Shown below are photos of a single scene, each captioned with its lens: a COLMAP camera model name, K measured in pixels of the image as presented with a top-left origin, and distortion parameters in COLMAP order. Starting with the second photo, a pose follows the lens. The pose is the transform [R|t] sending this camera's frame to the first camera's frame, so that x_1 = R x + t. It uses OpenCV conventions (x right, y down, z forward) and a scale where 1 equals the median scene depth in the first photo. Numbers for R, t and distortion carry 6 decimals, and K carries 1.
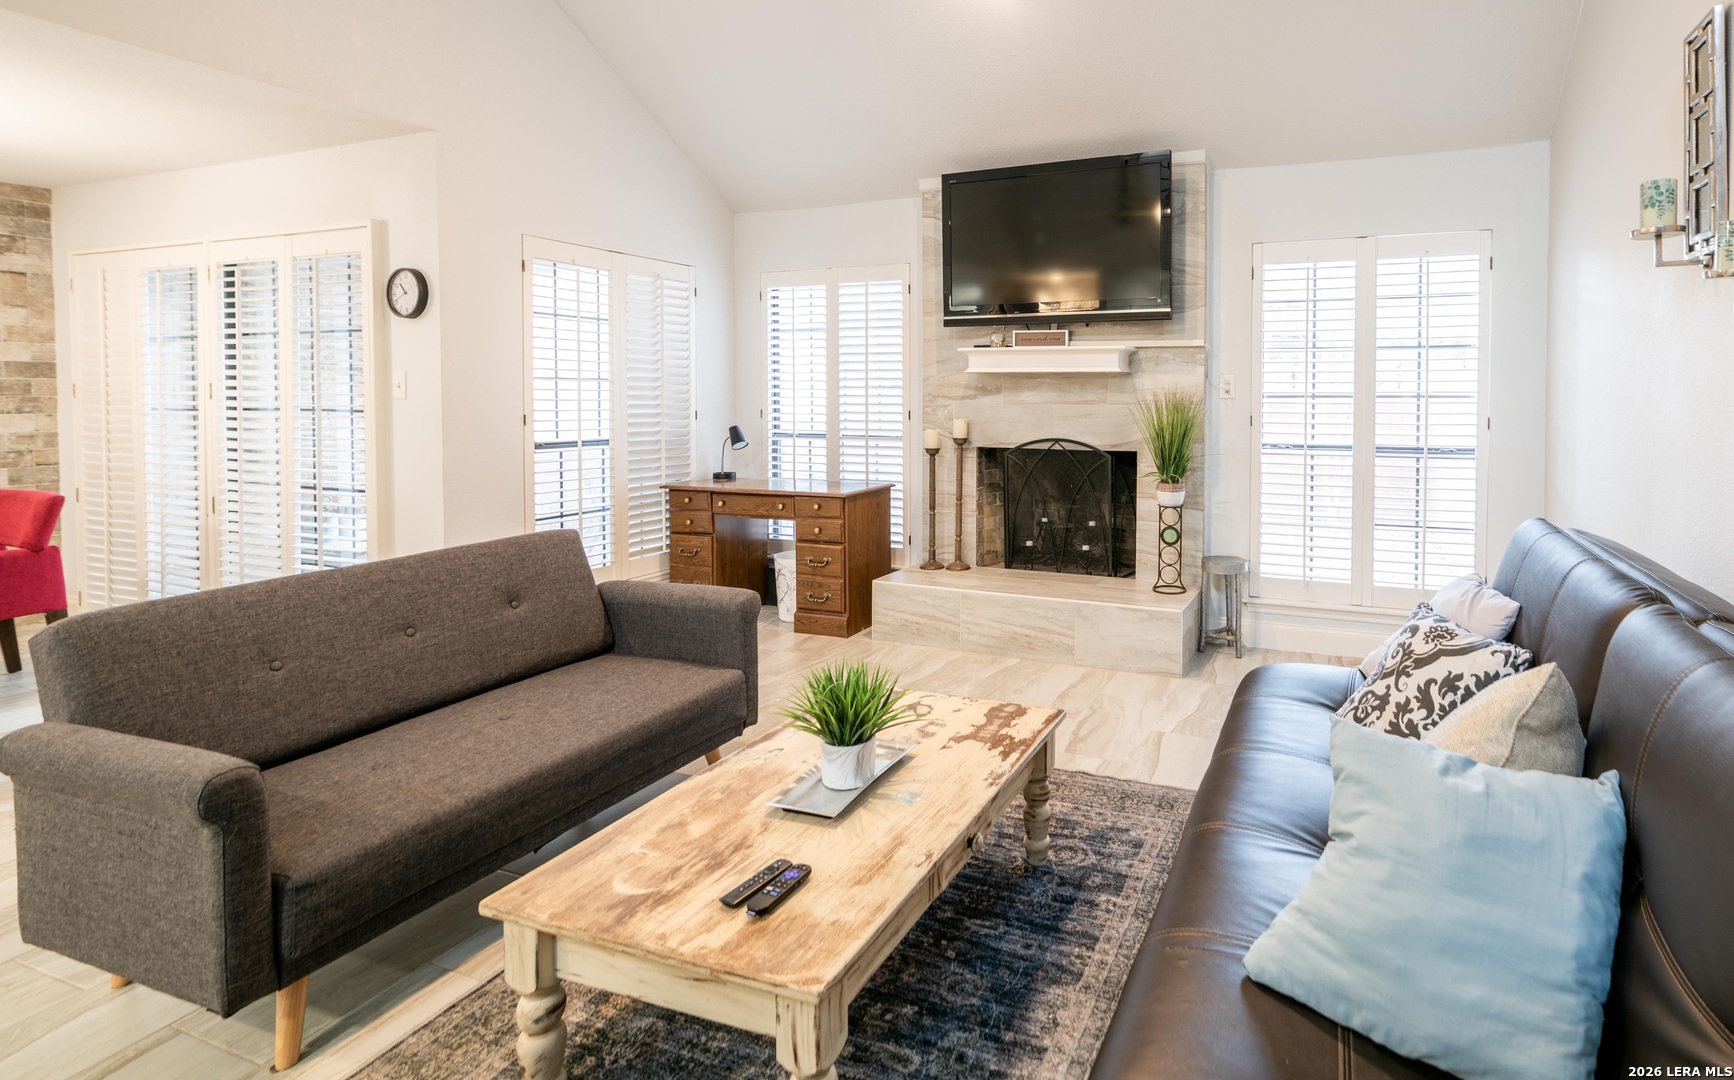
lens RADIAL K [[827.6, 0, 1070.8], [0, 827.6, 416.9], [0, 0, 1]] dist [0.000629, 0.000051]
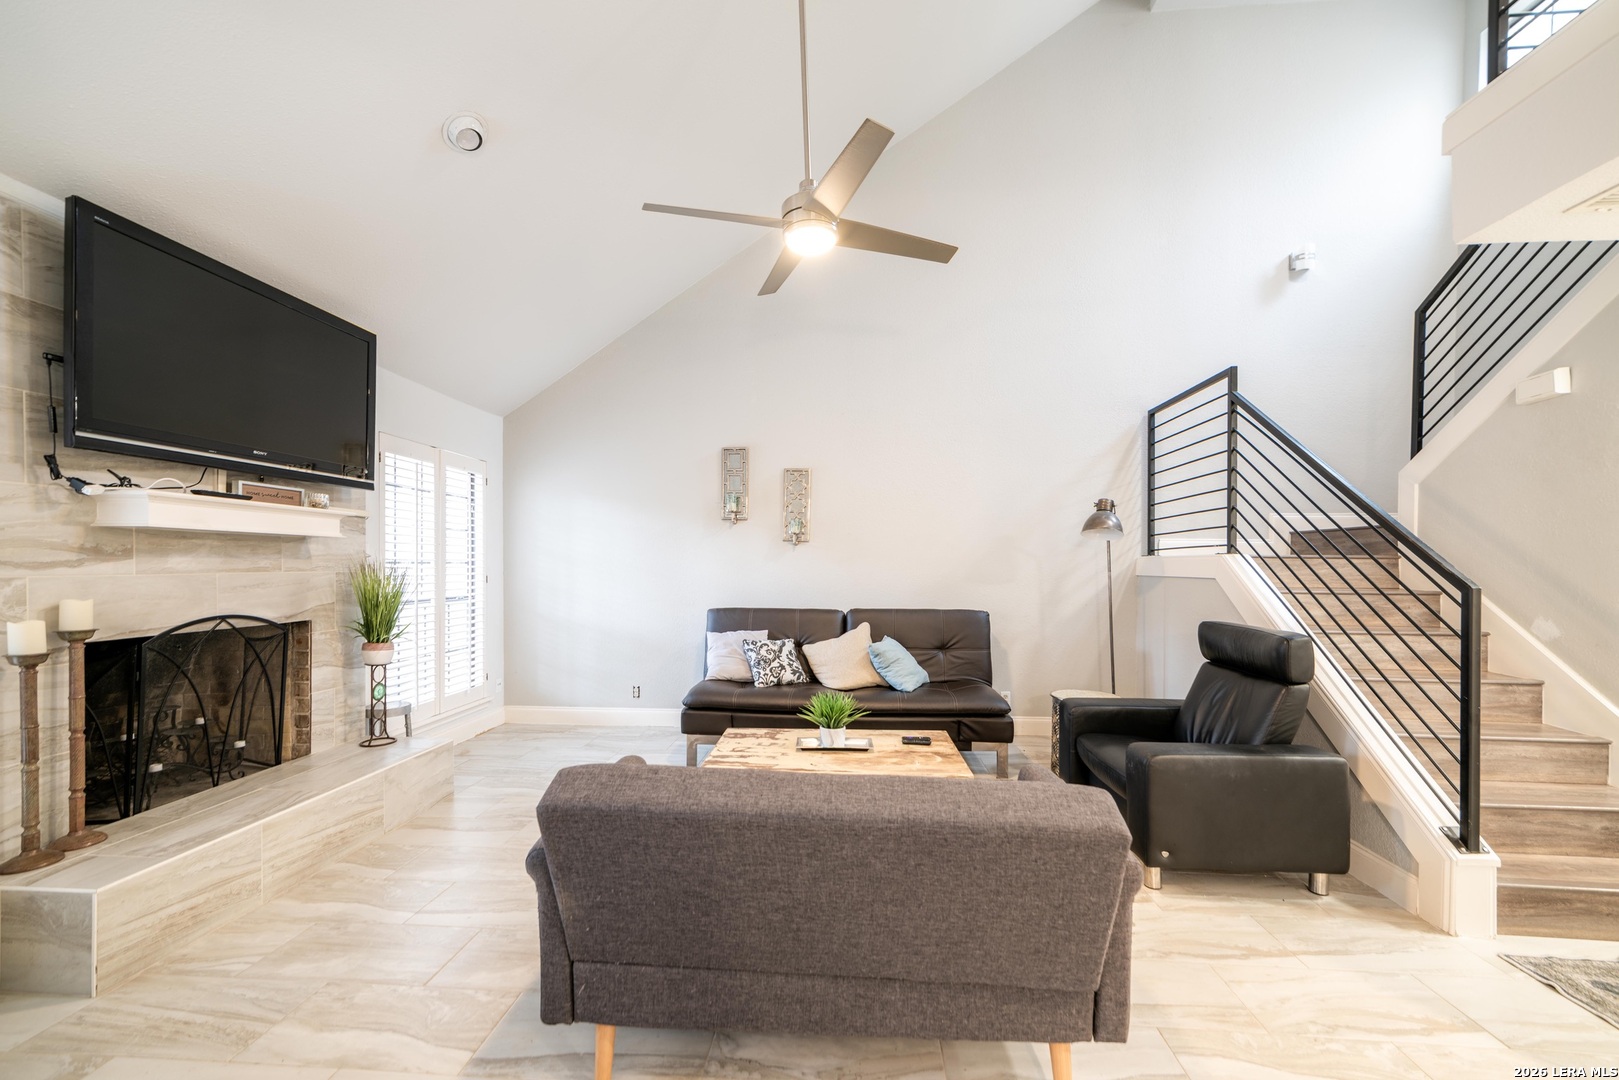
lens RADIAL K [[628.0, 0, 811.5], [0, 628.0, 573.0], [0, 0, 1]] dist [0.001401, 0.000740]
pose [[-0.262284, -0.015290, 0.964870, -0.751095], [0.023115, 0.999488, 0.022122, -0.015188], [-0.964714, 0.028105, -0.261797, 0.615905]]
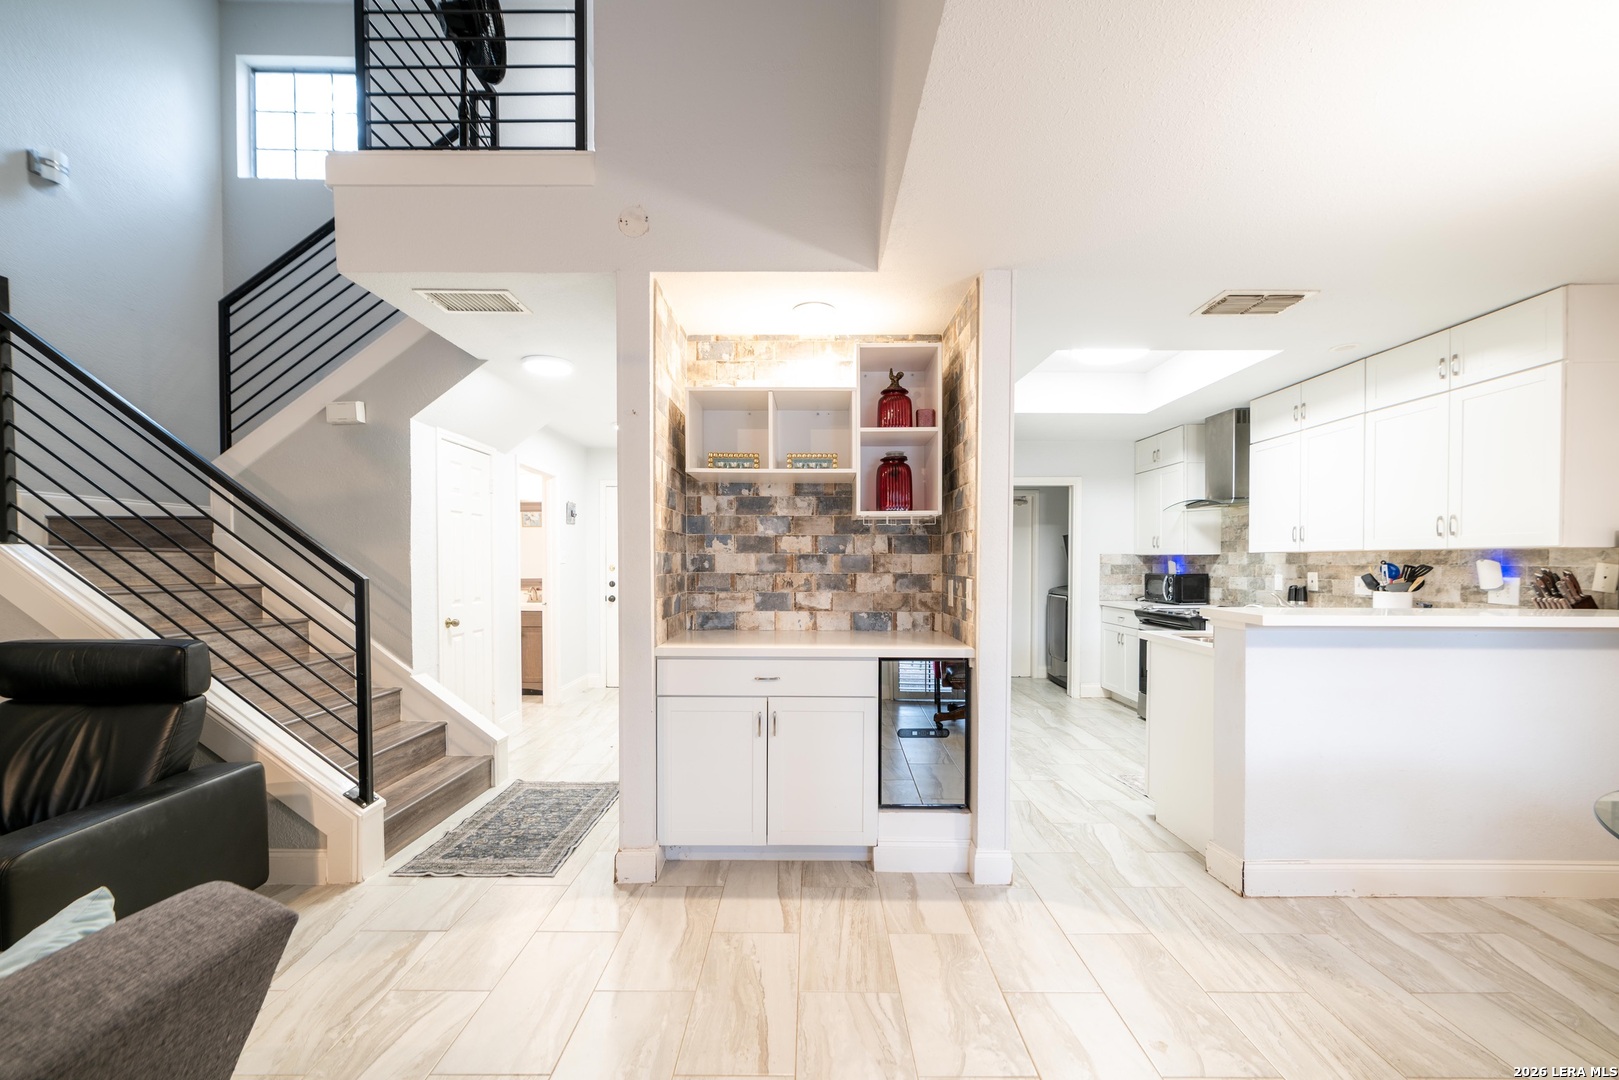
lens RADIAL K [[628.0, 0, 811.5], [0, 628.0, 573.0], [0, 0, 1]] dist [0.001401, 0.000740]
pose [[-0.942655, 0.003784, -0.333748, -0.611848], [-0.012511, 0.998832, 0.046661, -0.018557], [0.333535, 0.048161, -0.941507, 0.664408]]
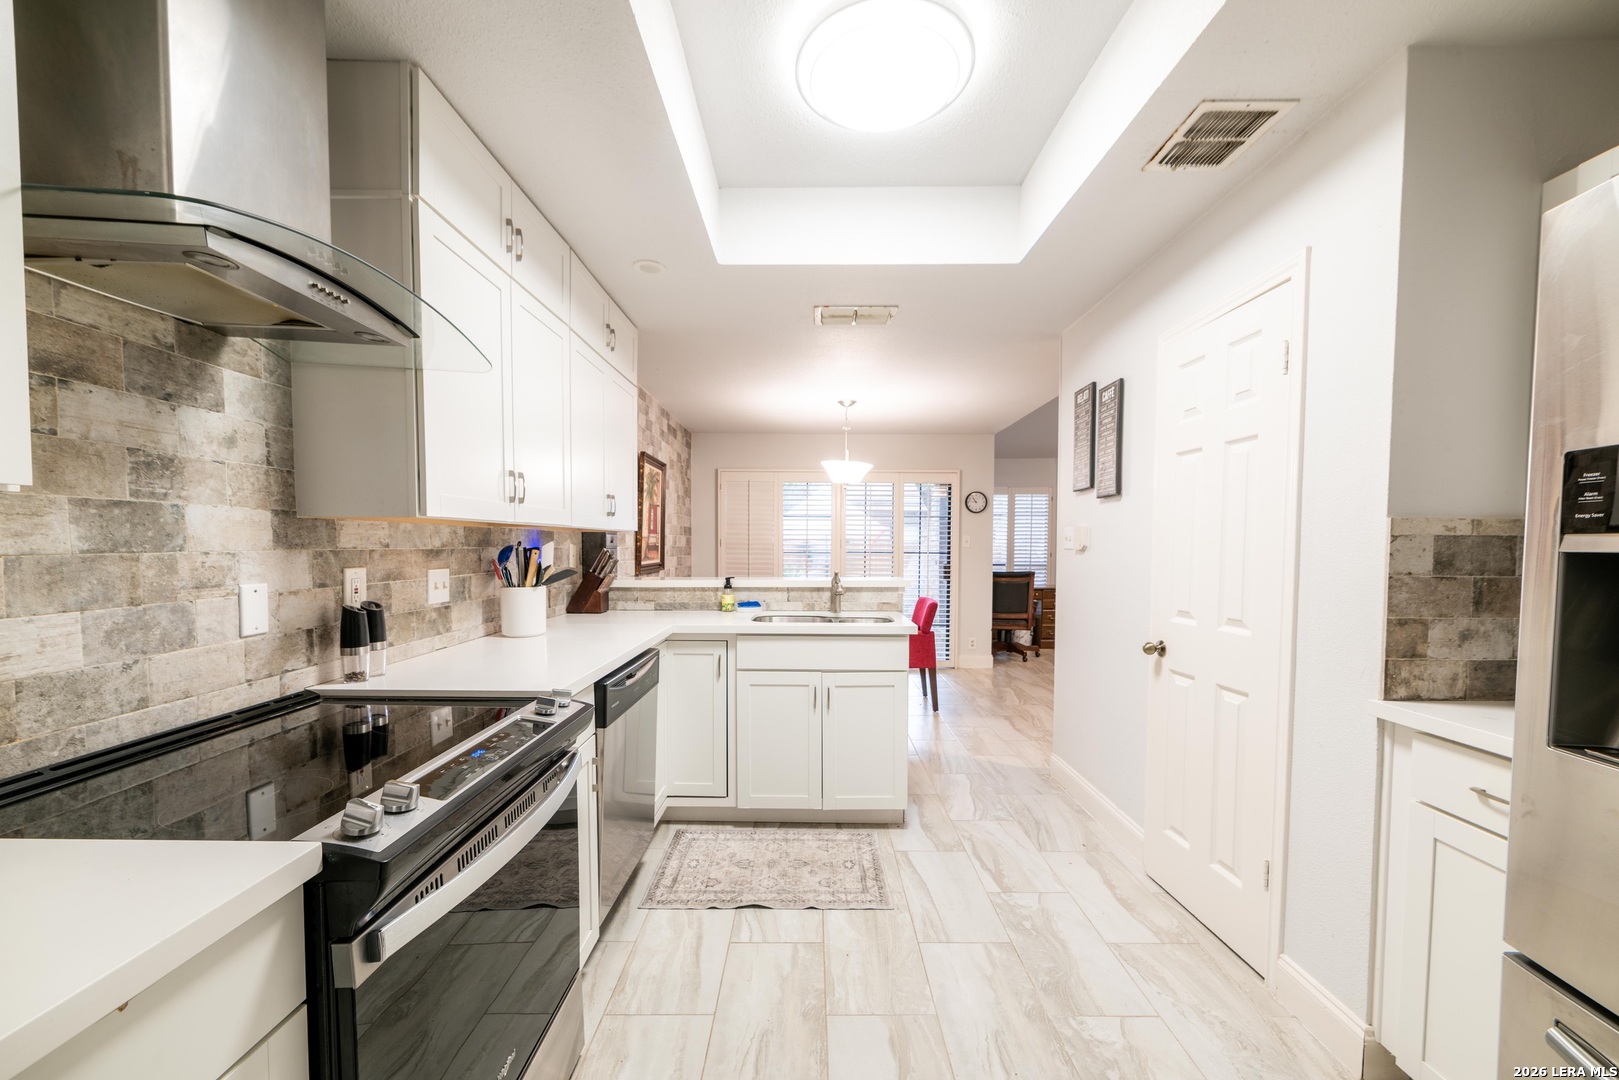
lens RADIAL K [[628.0, 0, 811.5], [0, 628.0, 573.0], [0, 0, 1]] dist [0.001401, 0.000740]
pose [[0.943486, -0.015081, 0.331070, -1.522078], [0.009896, 0.999801, 0.017342, 0.014761], [-0.331265, -0.013086, 0.943447, -0.450933]]
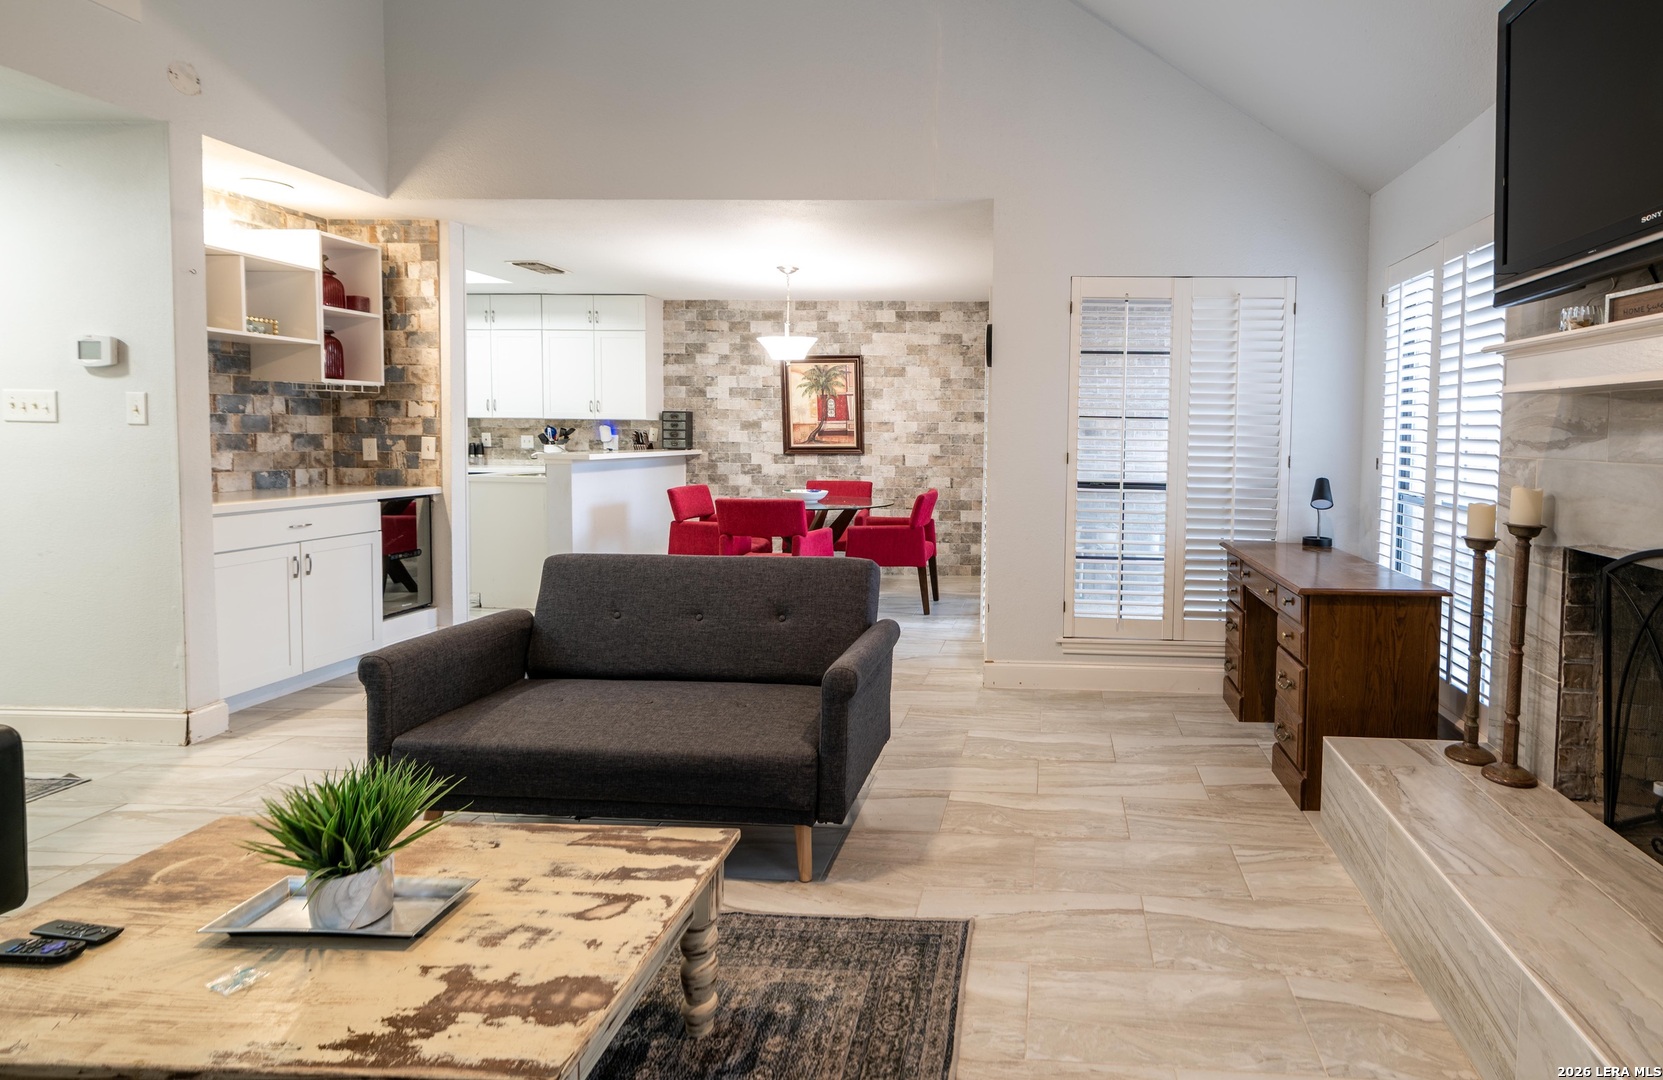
lens RADIAL K [[815.1, 0, 1007.8], [0, 815.1, 469.0], [0, 0, 1]] dist [0.000975, 0.001275]
pose [[0.278271, 0.044825, -0.959456, 0.261936], [-0.041689, 0.998533, 0.034559, -0.012854], [0.959597, 0.030382, 0.279731, 0.577457]]
